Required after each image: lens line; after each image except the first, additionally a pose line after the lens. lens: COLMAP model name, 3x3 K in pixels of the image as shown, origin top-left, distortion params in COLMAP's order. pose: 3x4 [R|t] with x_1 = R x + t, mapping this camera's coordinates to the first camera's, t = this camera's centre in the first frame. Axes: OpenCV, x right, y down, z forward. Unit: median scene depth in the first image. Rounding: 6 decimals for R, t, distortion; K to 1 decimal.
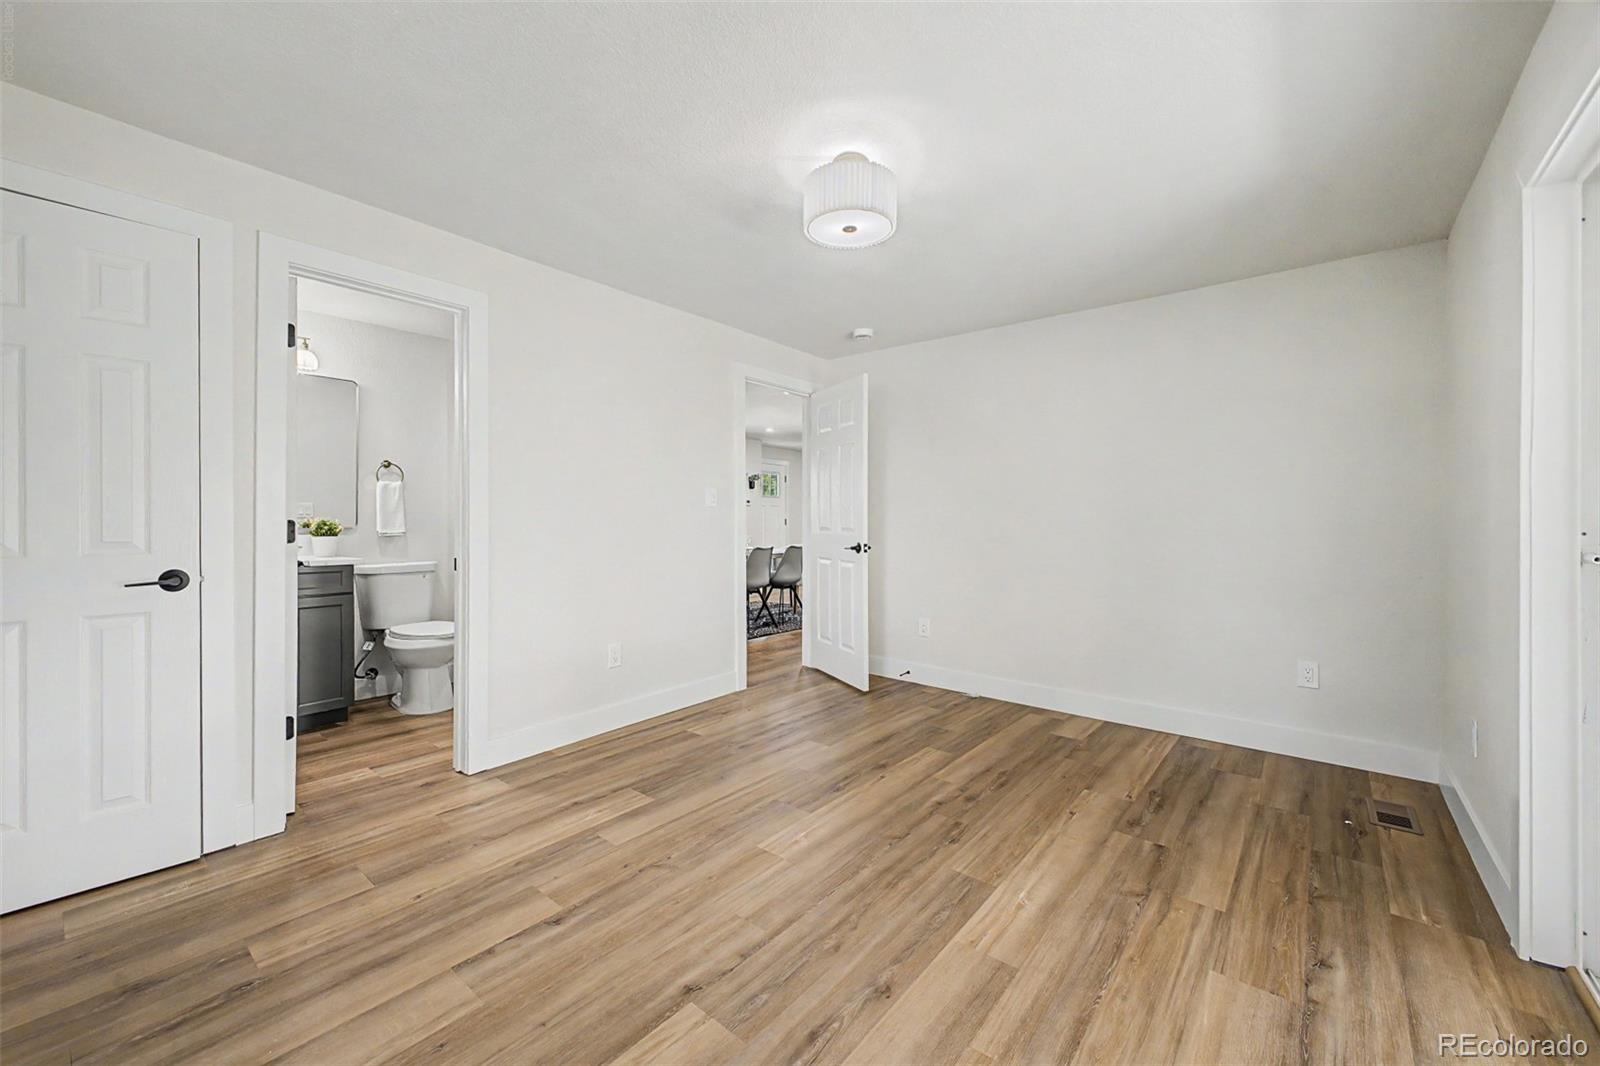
lens RADIAL K [[630.2, 0, 799.4], [0, 630.2, 526.5], [0, 0, 1]] dist [0.002667, -0.000076]
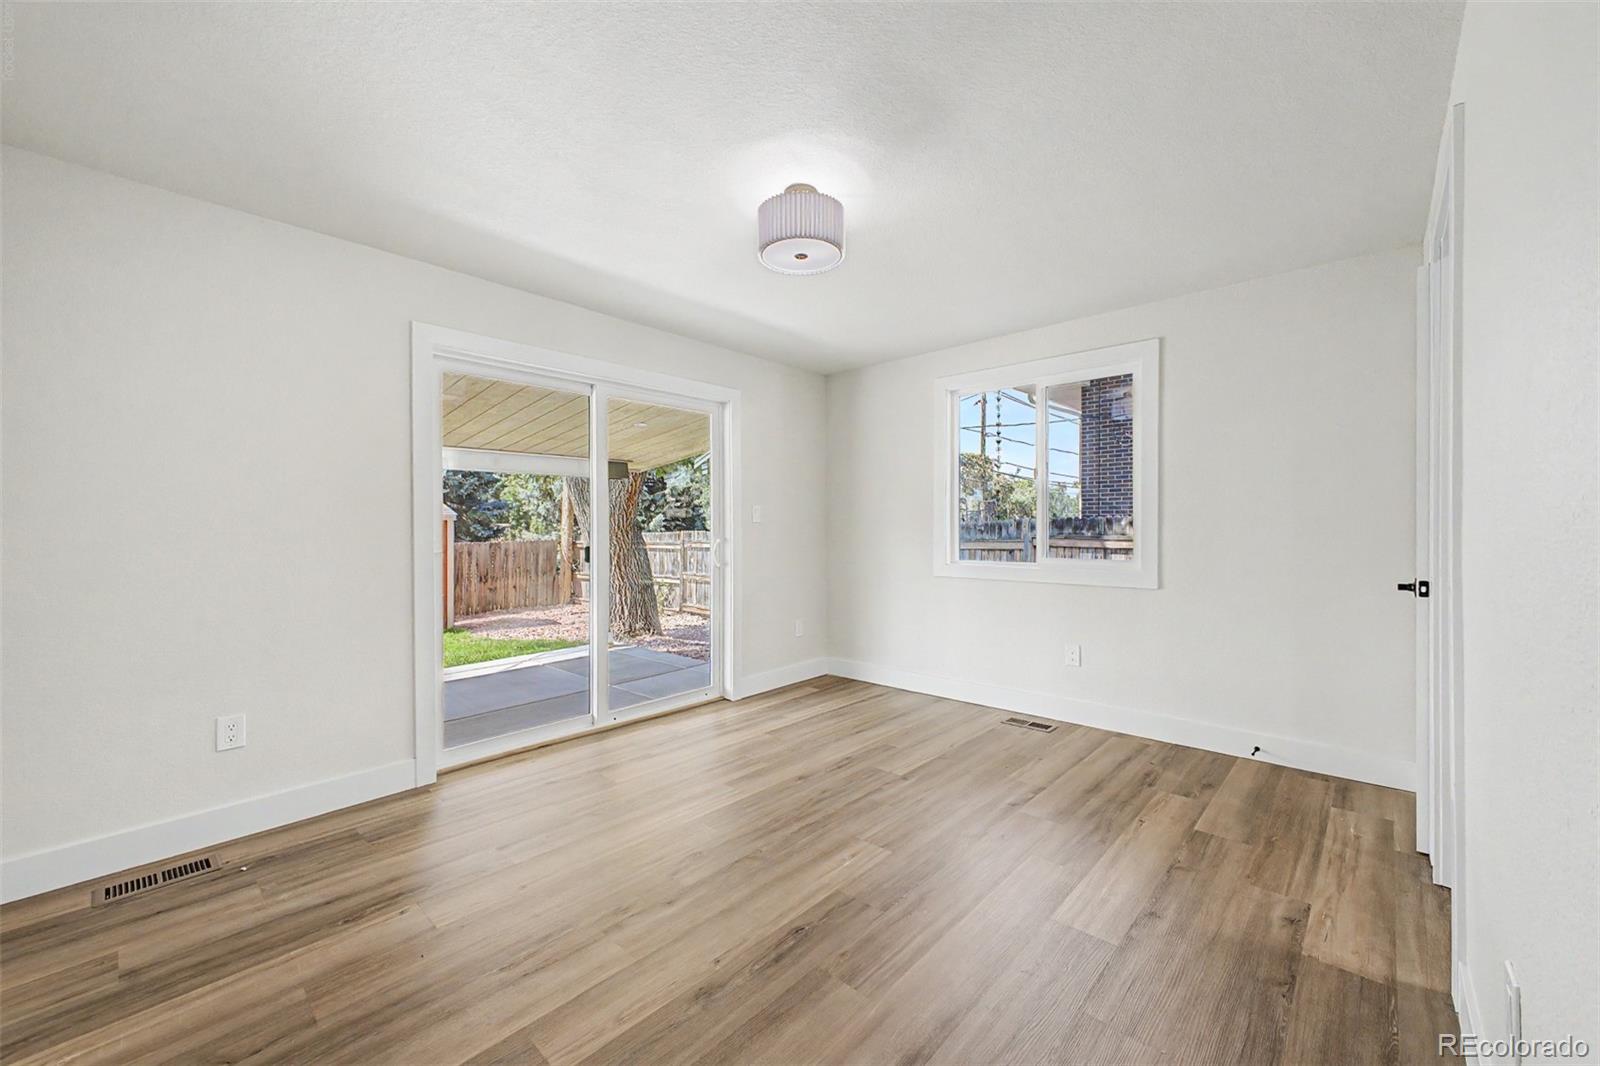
lens RADIAL K [[630.2, 0, 799.4], [0, 630.2, 526.5], [0, 0, 1]] dist [0.002667, -0.000076]
pose [[-0.998570, 0.002139, 0.053420, 0.027086], [0.002839, 0.999911, 0.013028, -0.035255], [-0.053388, 0.013161, -0.998487, 2.068143]]
